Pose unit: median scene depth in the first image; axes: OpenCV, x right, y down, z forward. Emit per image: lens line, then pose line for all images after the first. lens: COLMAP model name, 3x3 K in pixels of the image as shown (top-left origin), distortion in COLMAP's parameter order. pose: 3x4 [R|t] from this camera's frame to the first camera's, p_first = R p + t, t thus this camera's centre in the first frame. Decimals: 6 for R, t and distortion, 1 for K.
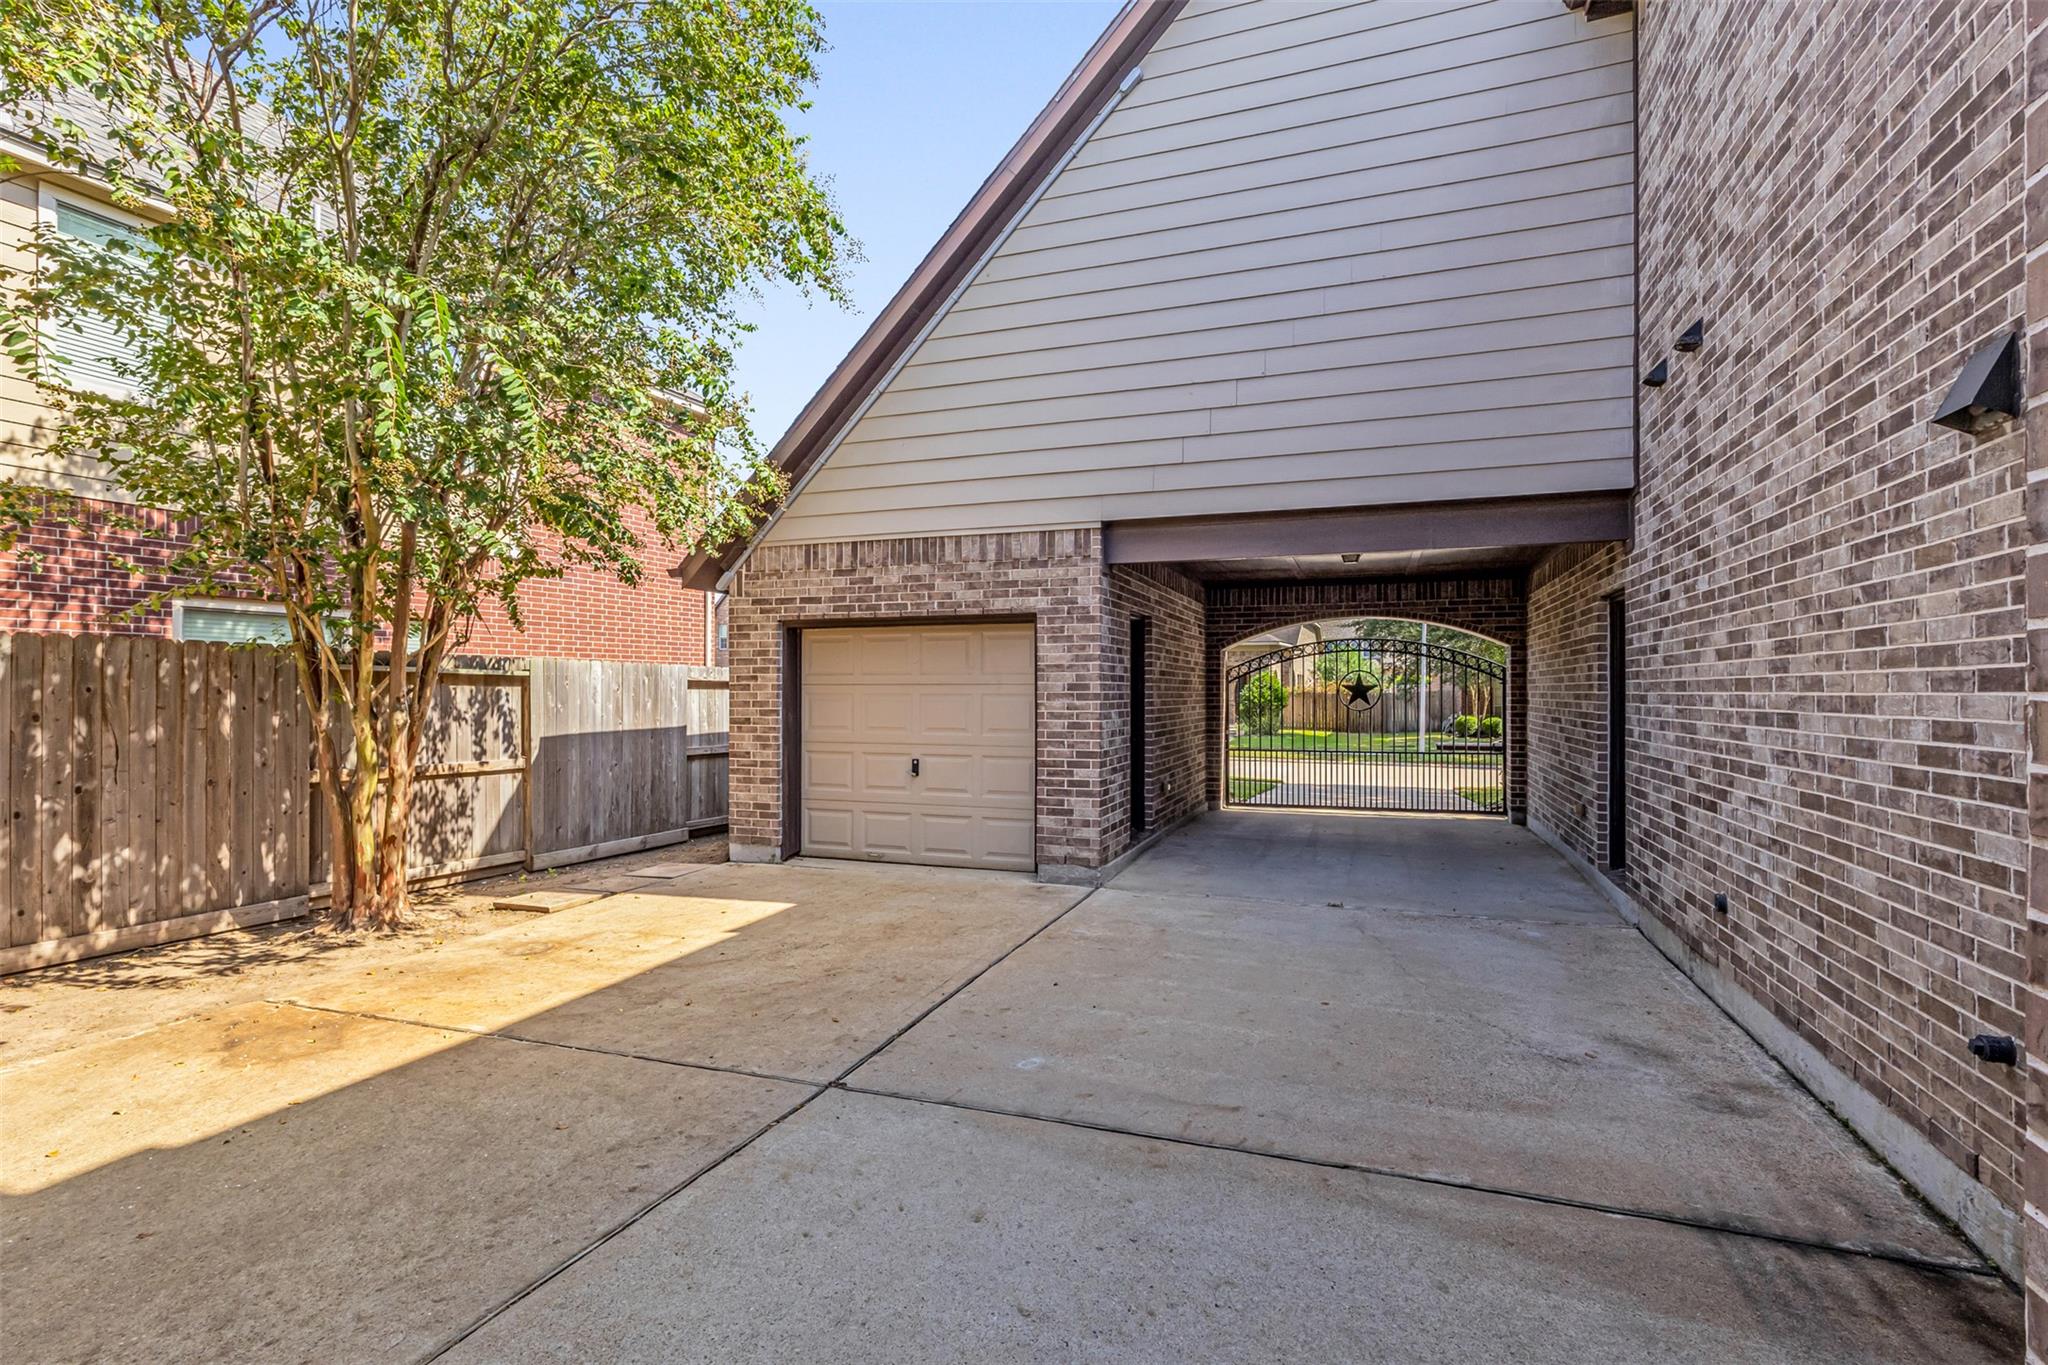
lens RADIAL K [[981.3, 0, 1014.4], [0, 981.3, 692.0], [0, 0, 1]] dist [0.005031, 0.001077]
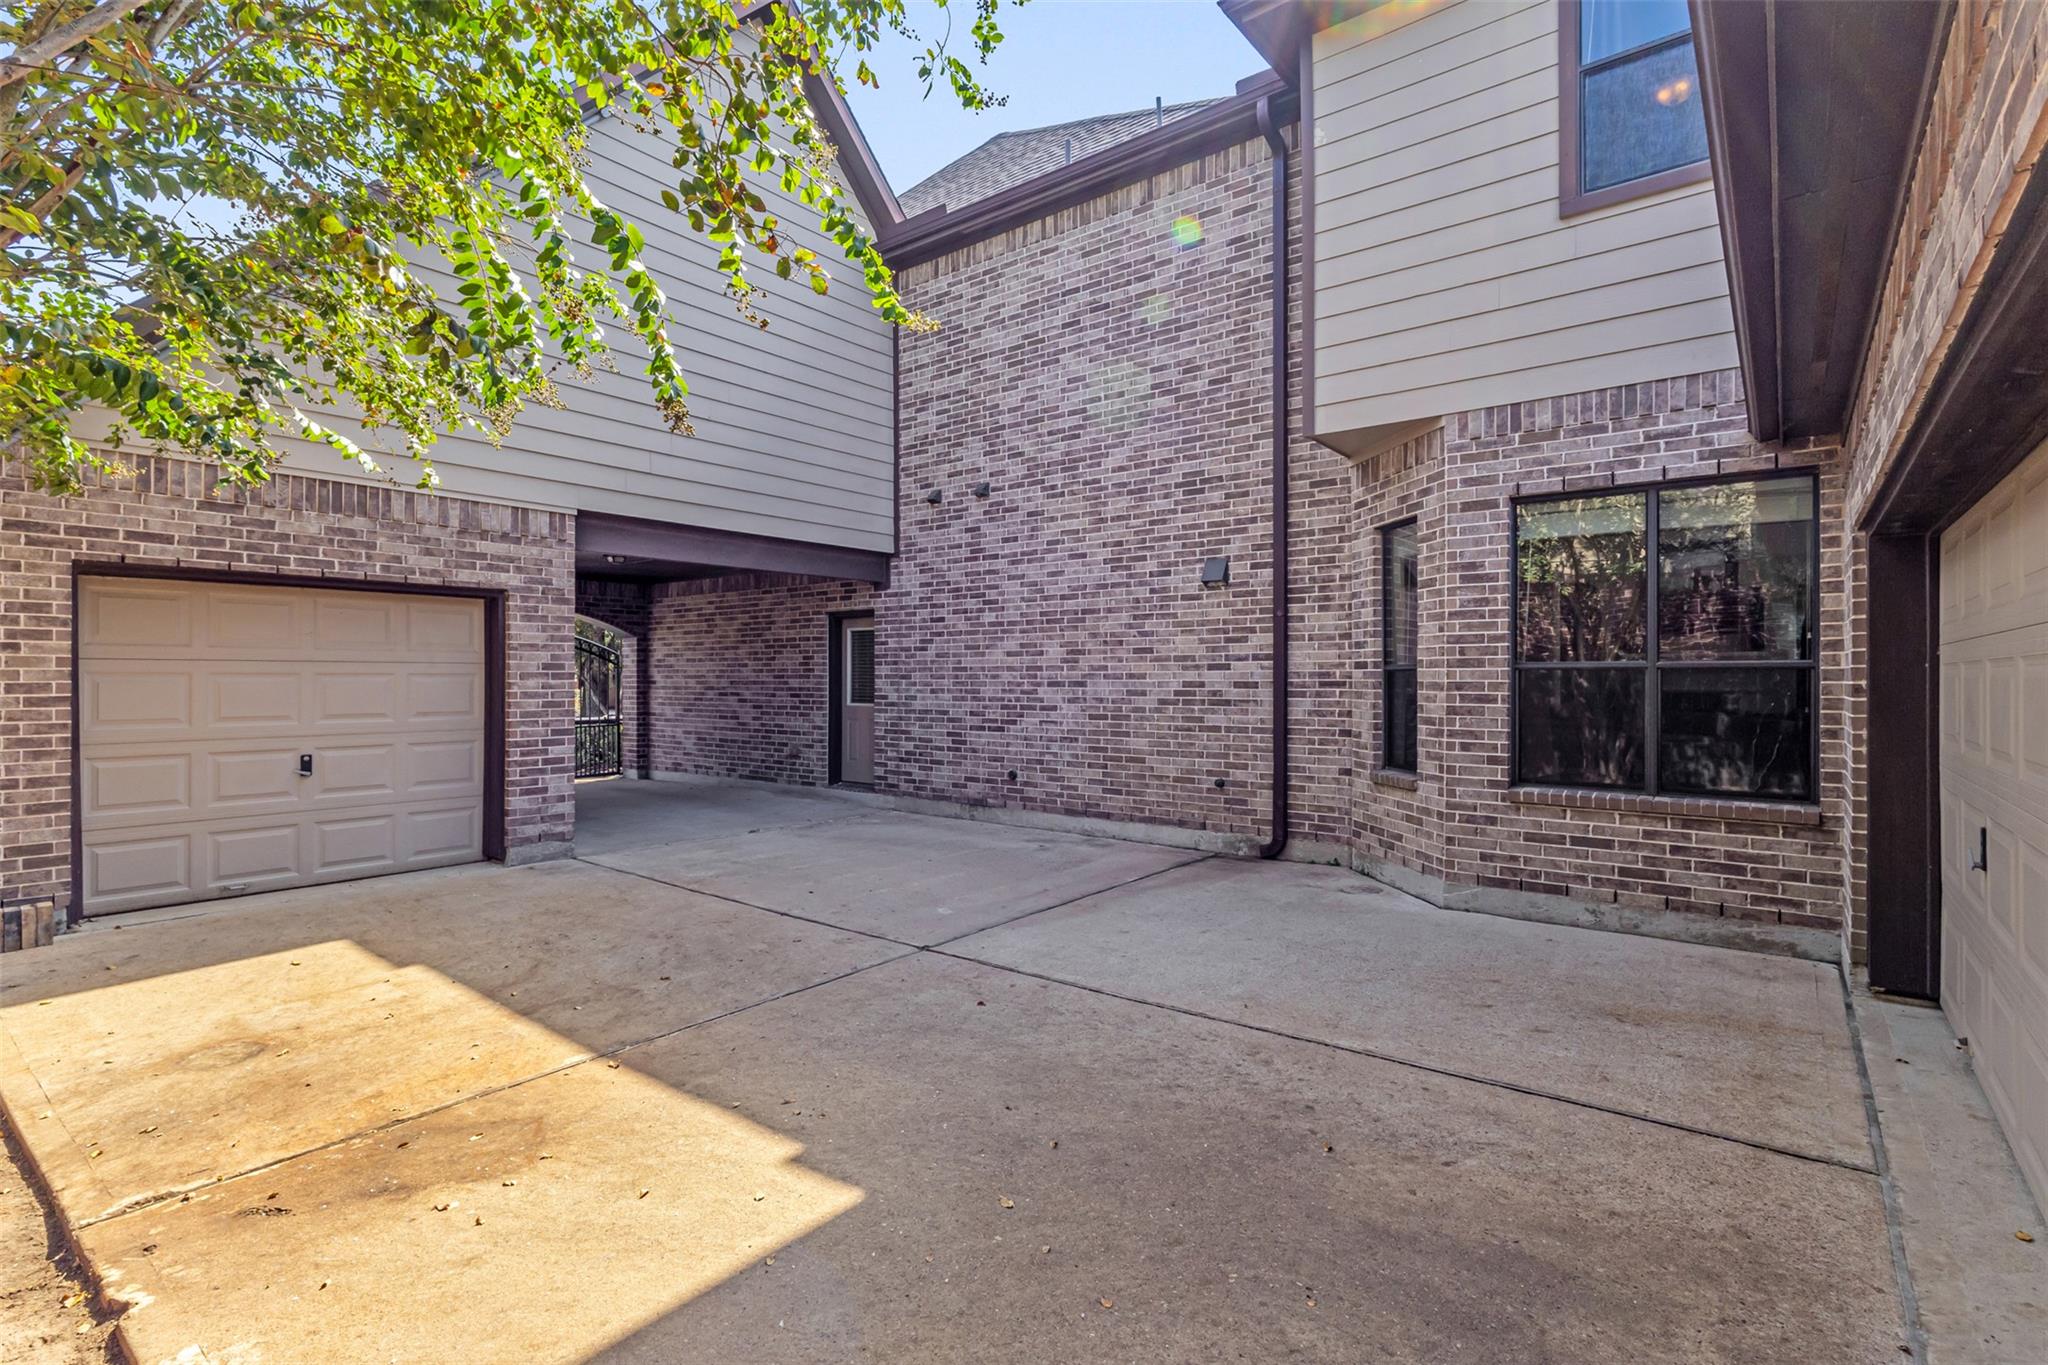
lens RADIAL K [[981.3, 0, 1006.7], [0, 981.3, 677.8], [0, 0, 1]] dist [0.005031, 0.001077]
pose [[0.307239, -0.000581, 0.951632, -1.012845], [0.001437, 0.999999, 0.000146, 0.009541], [-0.951631, 0.001323, 0.307240, 0.311989]]
